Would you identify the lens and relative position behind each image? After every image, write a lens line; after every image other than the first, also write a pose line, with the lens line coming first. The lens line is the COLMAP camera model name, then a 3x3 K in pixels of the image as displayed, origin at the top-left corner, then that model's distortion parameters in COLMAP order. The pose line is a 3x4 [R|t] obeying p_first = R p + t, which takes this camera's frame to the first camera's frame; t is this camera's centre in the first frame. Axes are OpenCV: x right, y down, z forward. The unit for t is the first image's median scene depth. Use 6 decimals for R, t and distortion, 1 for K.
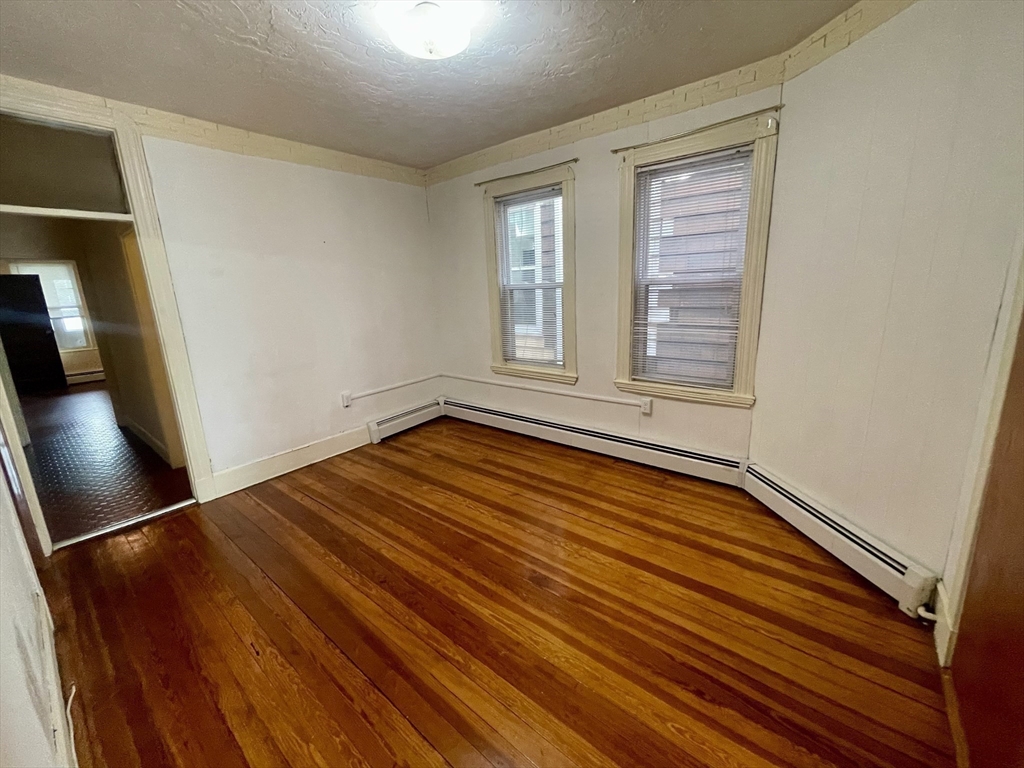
lens RADIAL K [[413.7, 0, 510.0], [0, 413.7, 381.9], [0, 0, 1]] dist [-0.005052, 0.001503]
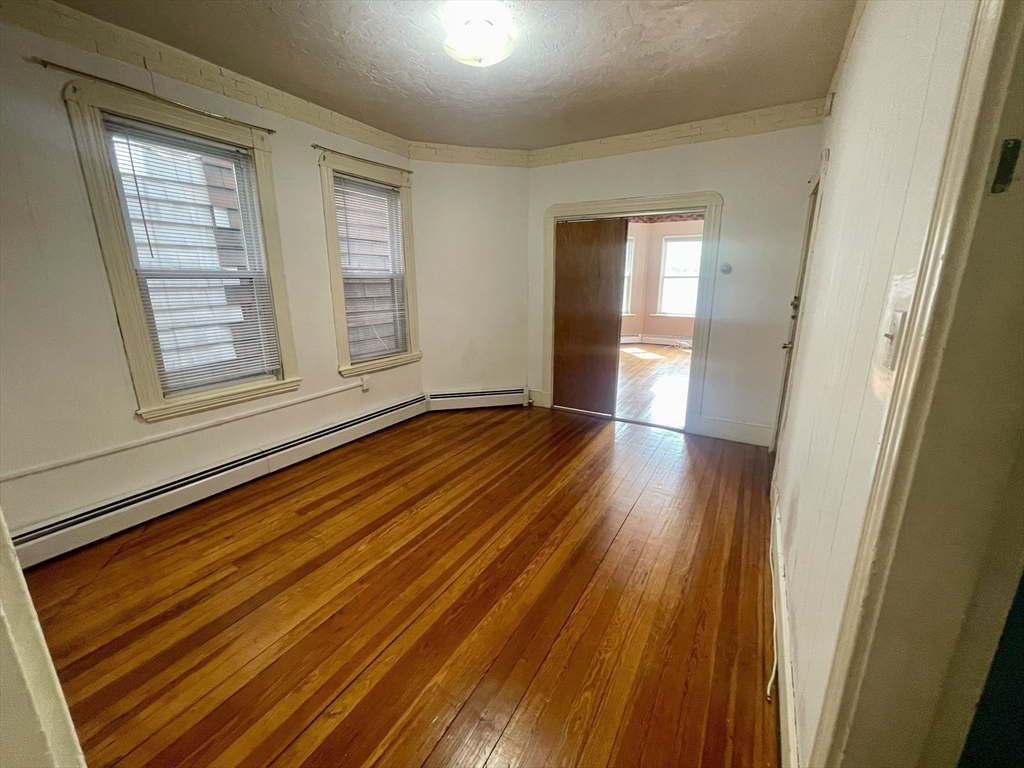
lens RADIAL K [[413.7, 0, 510.9], [0, 413.7, 380.8], [0, 0, 1]] dist [-0.005052, 0.001503]
pose [[-0.152643, -0.196718, 0.968505, -0.924679], [0.230905, 0.945767, 0.228492, -0.128507], [-0.960928, 0.258511, -0.098941, 0.784295]]
